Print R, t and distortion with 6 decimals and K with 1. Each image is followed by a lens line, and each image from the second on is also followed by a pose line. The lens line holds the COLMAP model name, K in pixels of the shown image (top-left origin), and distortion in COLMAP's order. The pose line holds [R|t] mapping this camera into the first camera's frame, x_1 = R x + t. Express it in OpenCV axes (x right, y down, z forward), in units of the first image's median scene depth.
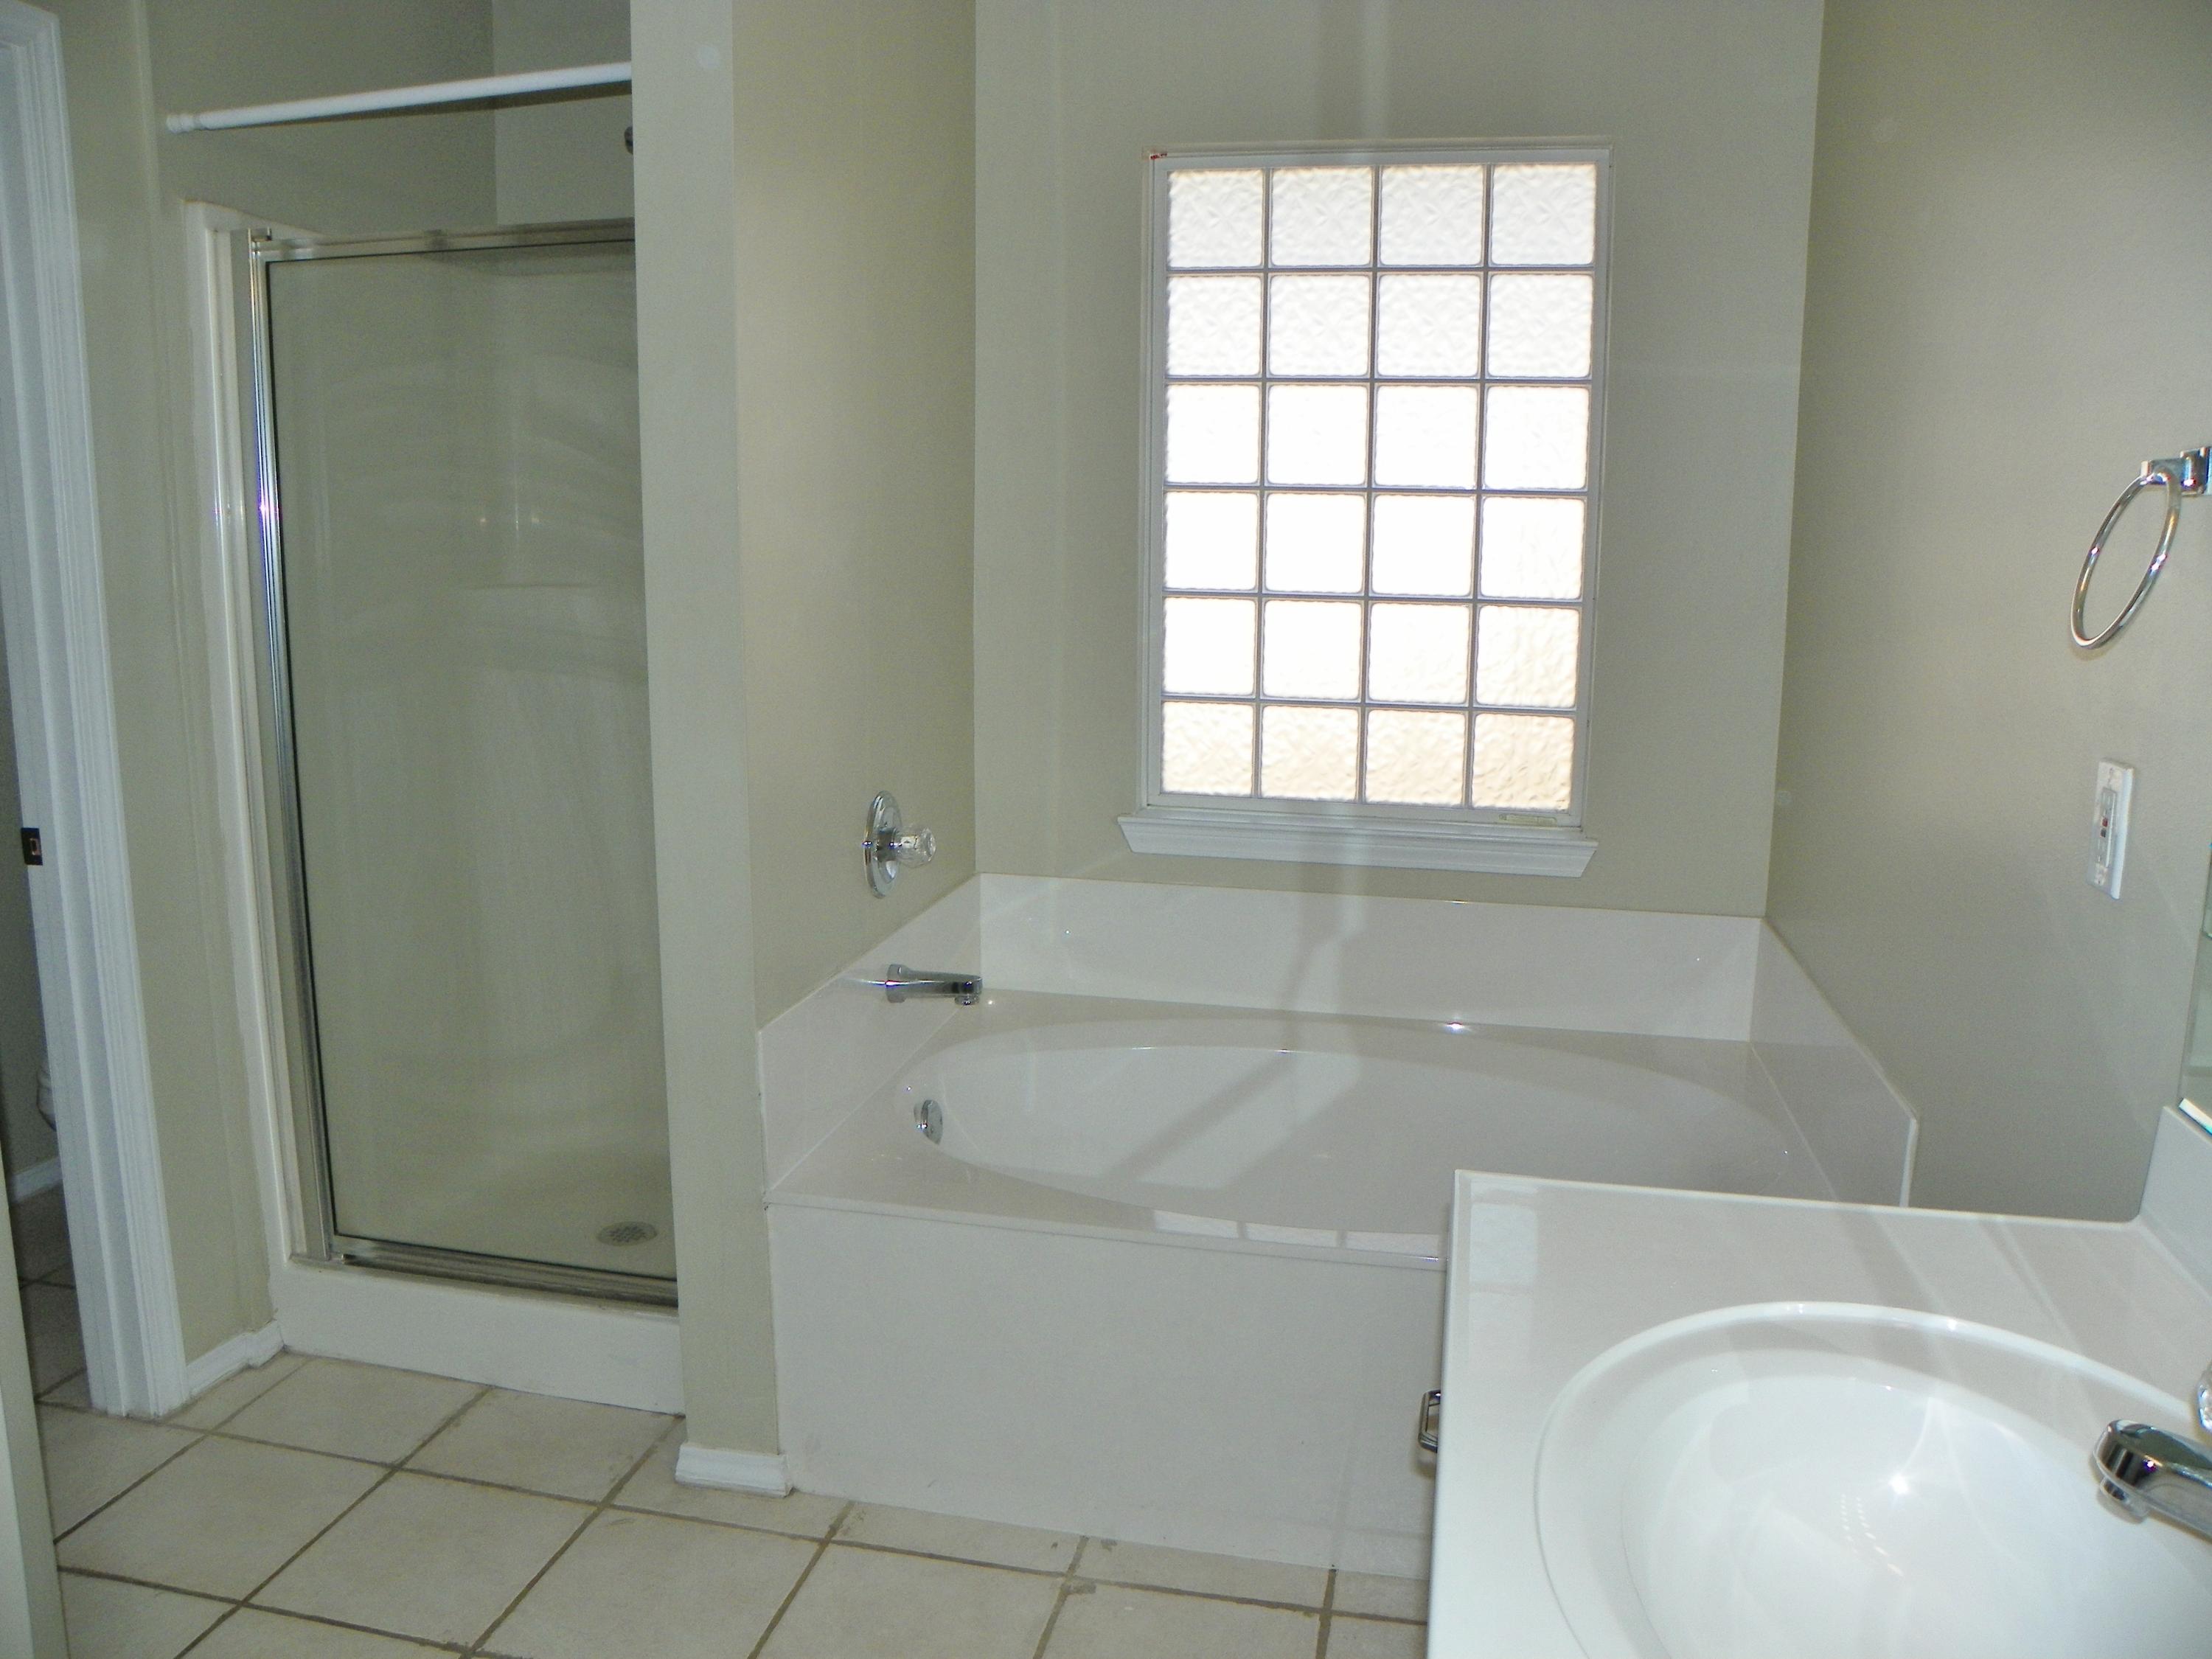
lens RADIAL K [[1668.5, 0, 1106.0], [0, 1668.5, 829.5], [0, 0, 1]] dist [-0.153568, 0.104375]
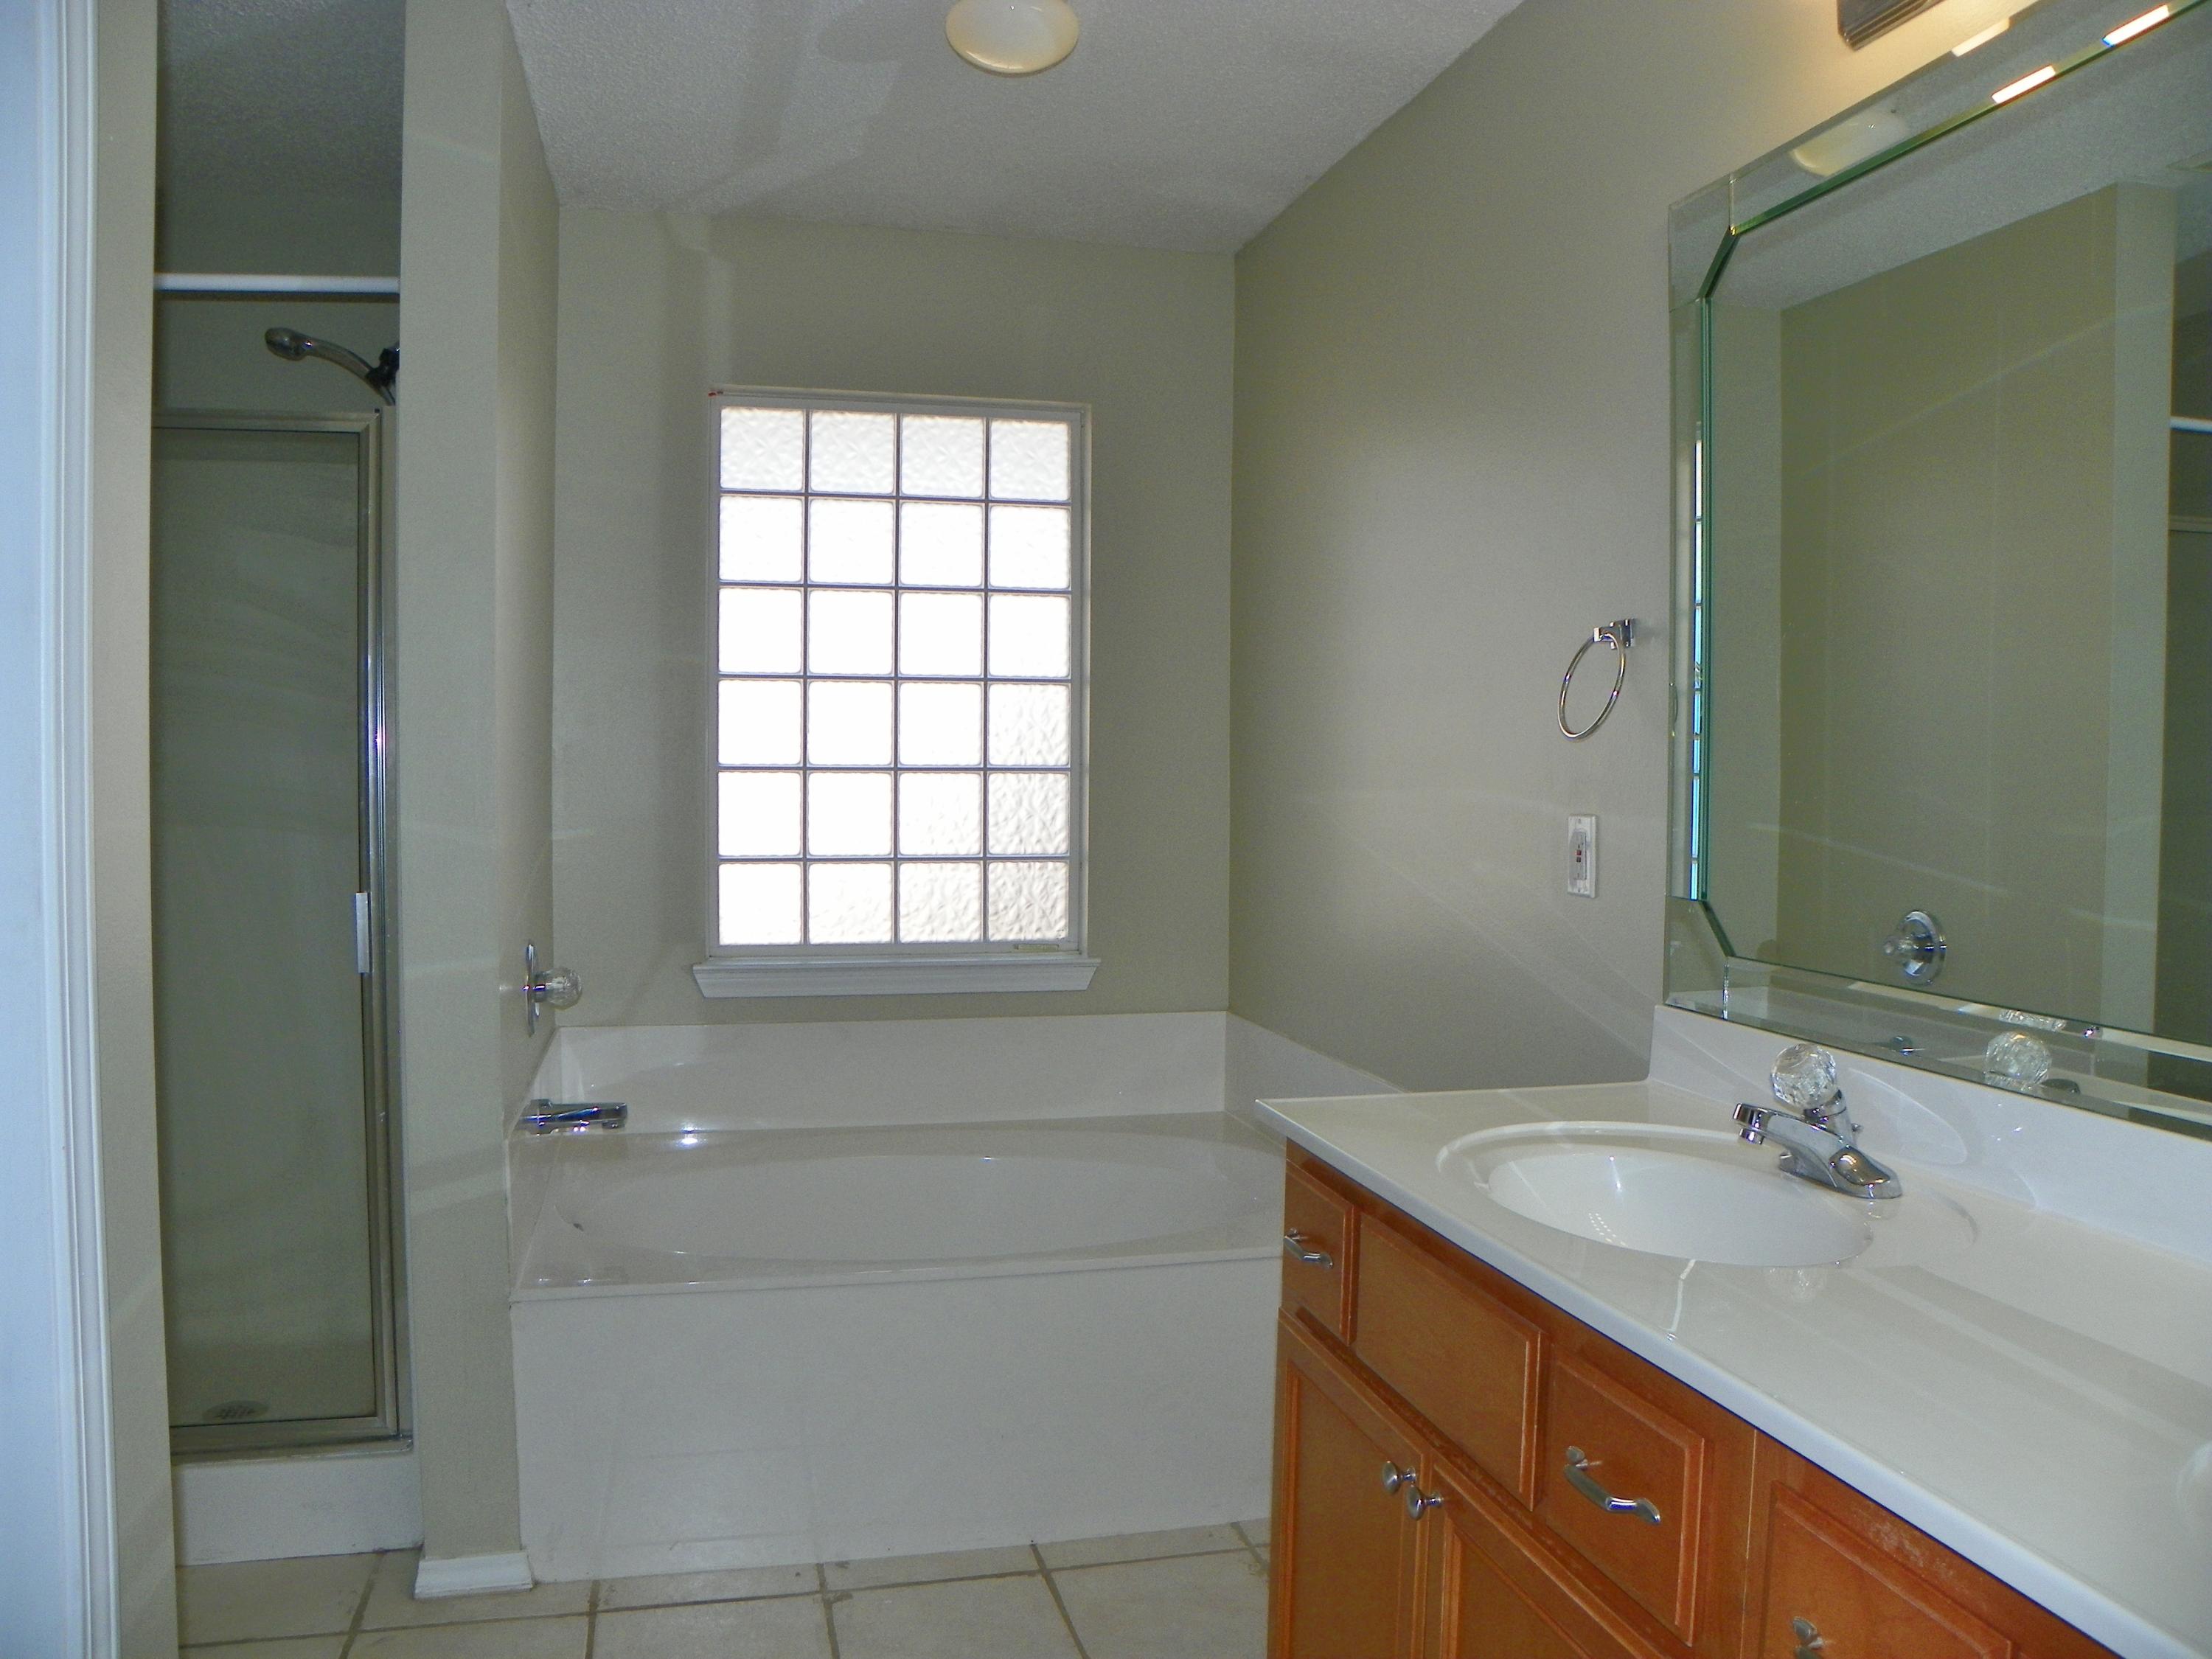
lens RADIAL K [[1668.5, 0, 1106.0], [0, 1668.5, 829.5], [0, 0, 1]] dist [-0.153568, 0.104375]
pose [[0.899923, -0.023502, 0.435416, -0.233851], [0.082615, 0.989650, -0.117333, 0.057107], [-0.428152, 0.141562, 0.892550, -0.124774]]
